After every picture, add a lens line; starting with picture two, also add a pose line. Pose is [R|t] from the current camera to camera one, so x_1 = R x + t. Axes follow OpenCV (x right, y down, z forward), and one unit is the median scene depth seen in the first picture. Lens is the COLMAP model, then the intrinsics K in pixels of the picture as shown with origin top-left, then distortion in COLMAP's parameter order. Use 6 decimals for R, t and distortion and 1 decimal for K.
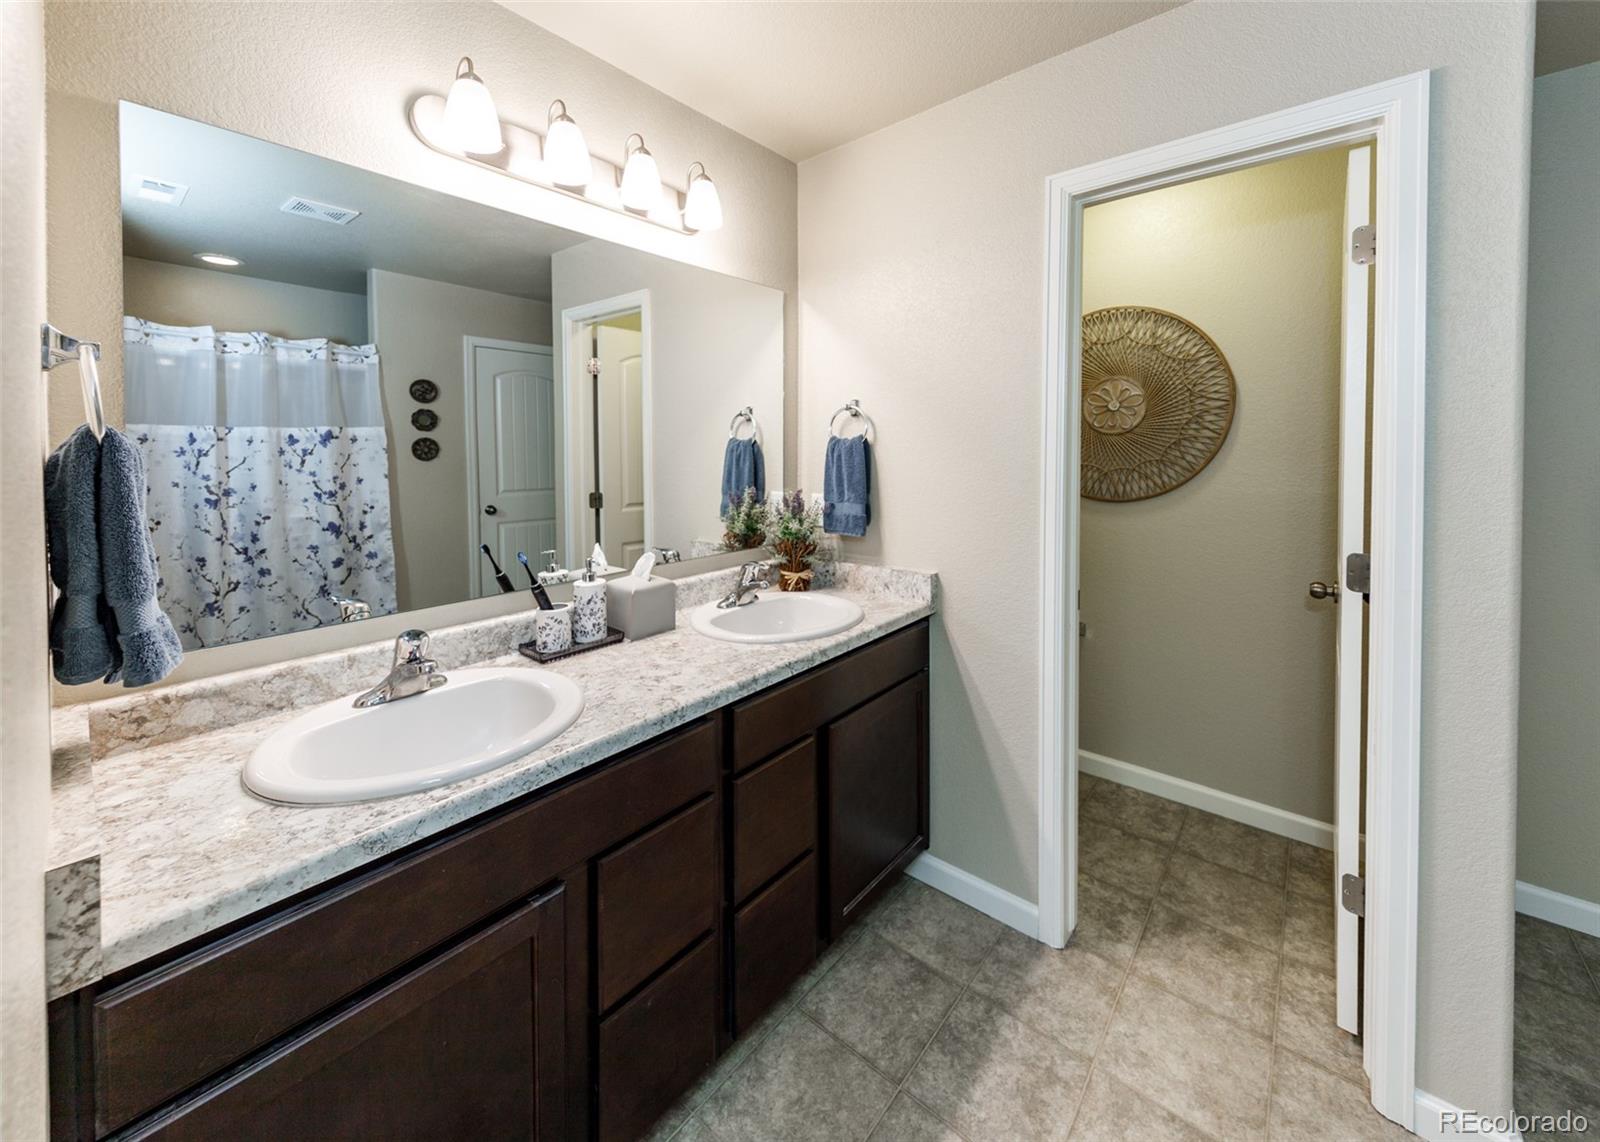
lens RADIAL K [[599.2, 0, 820.9], [0, 599.2, 450.0], [0, 0, 1]] dist [0.011418, -0.000946]
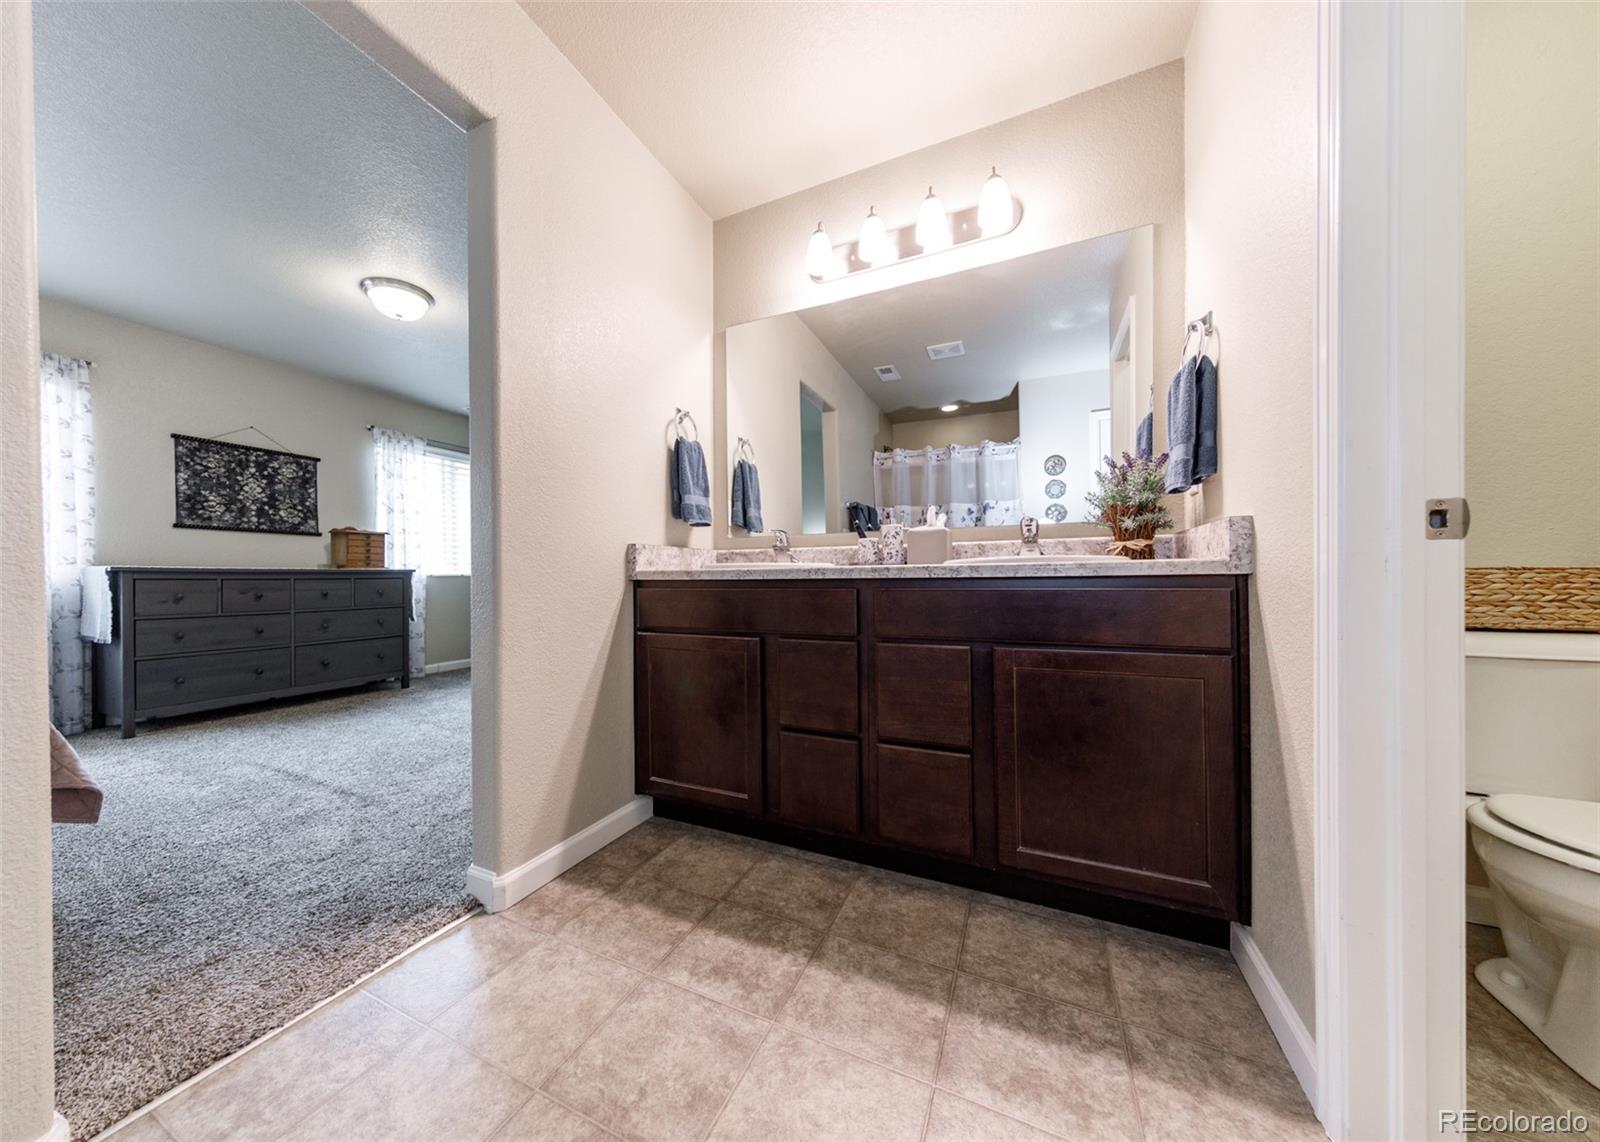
lens RADIAL K [[555.6, 0, 768.0], [0, 555.6, 581.3], [0, 0, 1]] dist [0.001738, -0.000033]
pose [[0.214205, 0.003486, -0.976782, 0.815967], [-0.005879, 0.999980, 0.002279, 0.337165], [0.976771, 0.005255, 0.214222, 0.412506]]
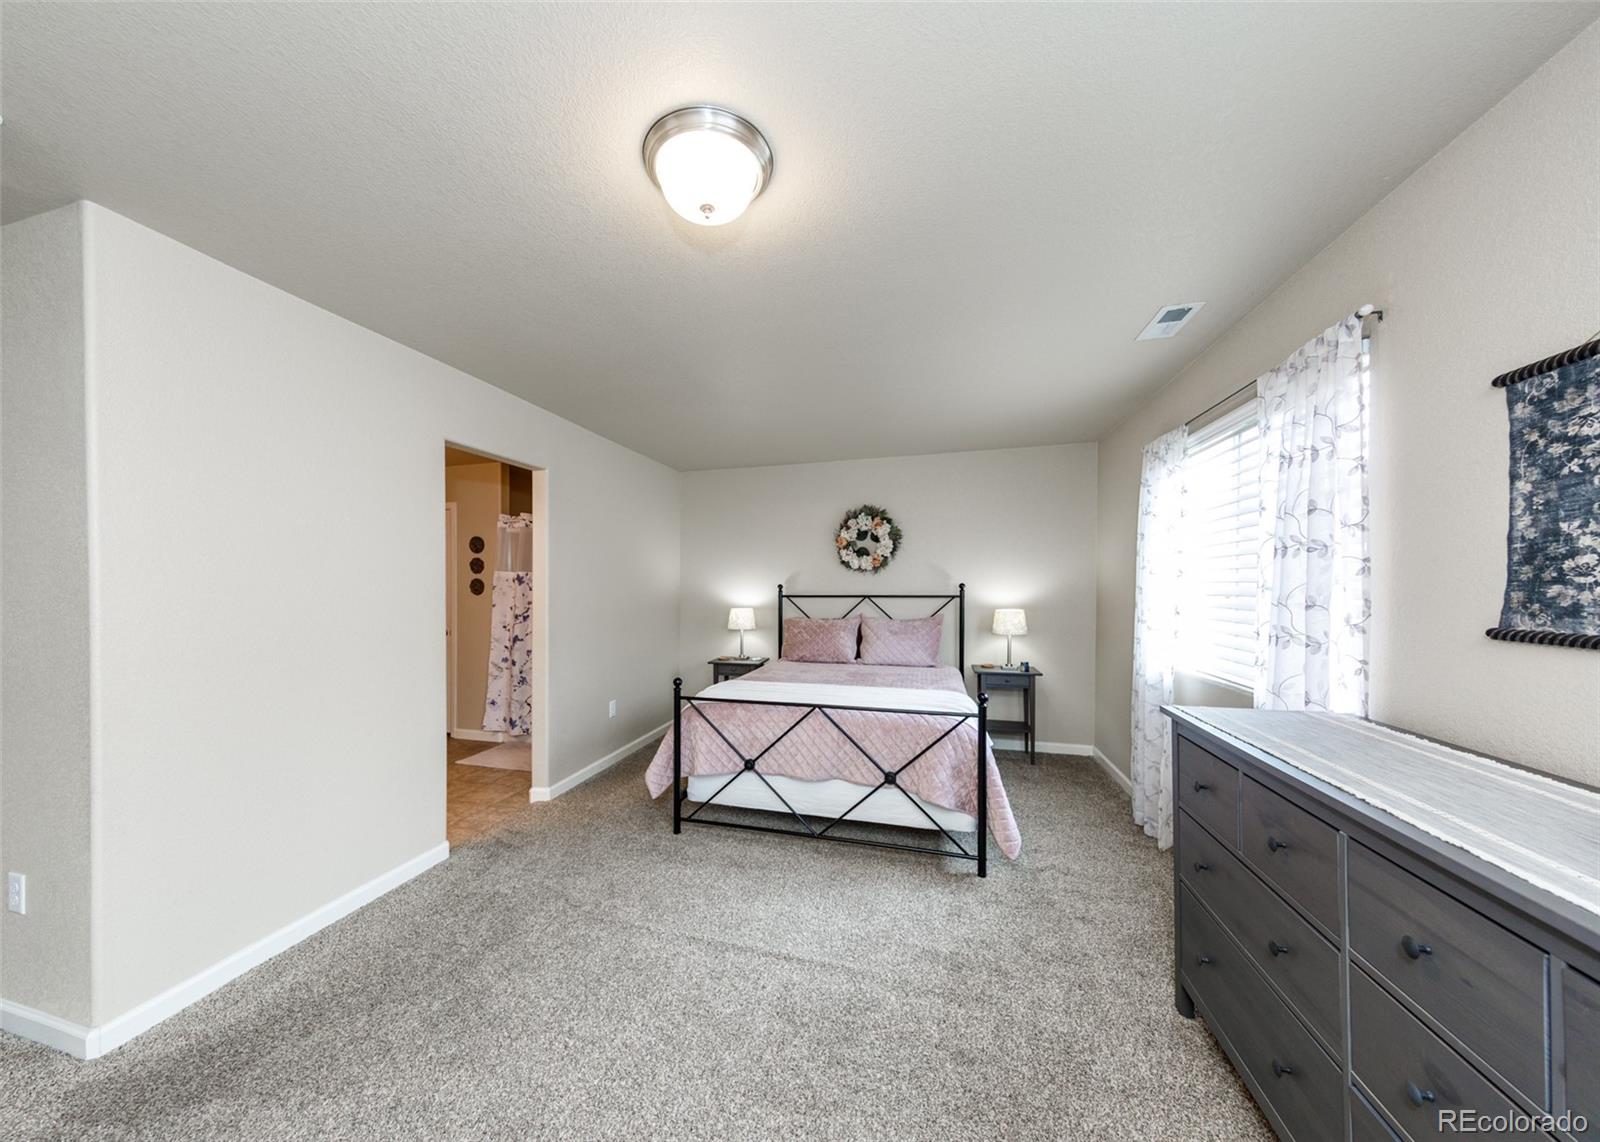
lens RADIAL K [[555.6, 0, 782.5], [0, 555.6, 589.6], [0, 0, 1]] dist [0.001738, -0.000033]
pose [[-0.385310, -0.004793, 0.922775, -2.529598], [0.015659, 0.999809, 0.011731, 0.013298], [-0.922654, 0.018970, -0.385161, -0.245644]]
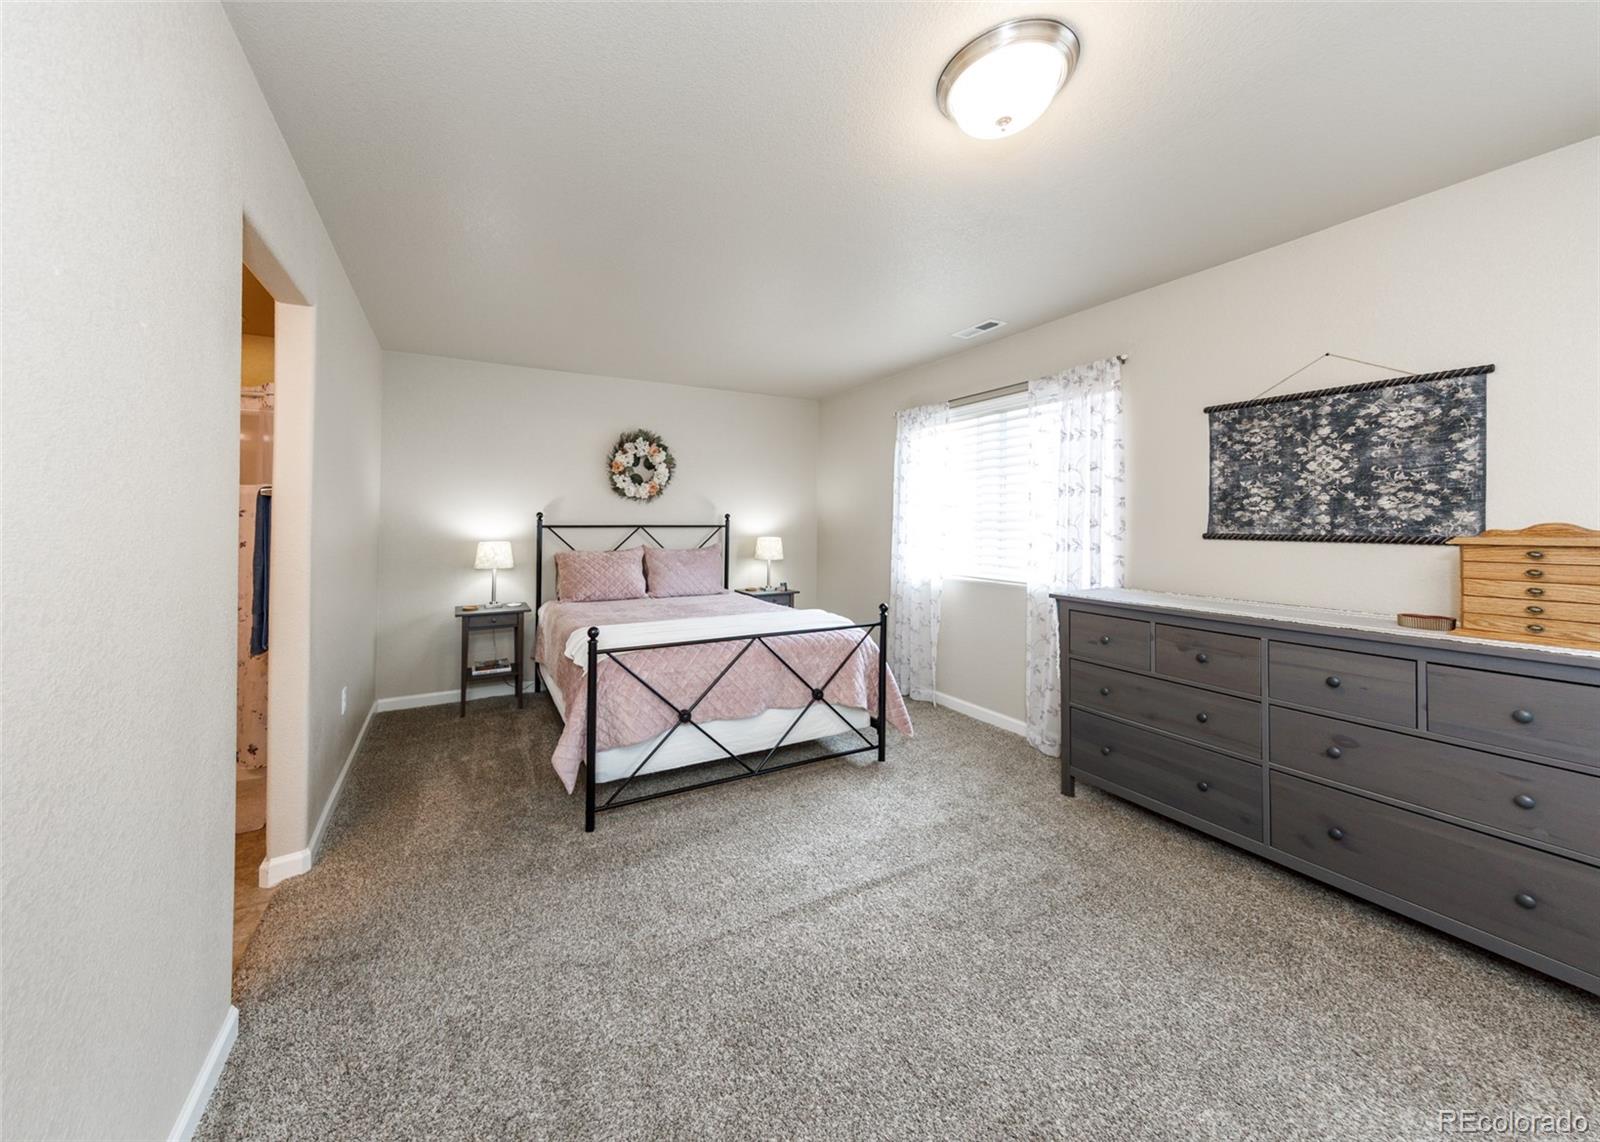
lens RADIAL K [[555.6, 0, 761.4], [0, 555.6, 523.1], [0, 0, 1]] dist [0.001738, -0.000033]
pose [[-0.911979, -0.002147, 0.410231, -1.593292], [0.004028, 0.999891, 0.014187, 0.039882], [-0.410217, 0.014591, -0.911871, 0.553253]]
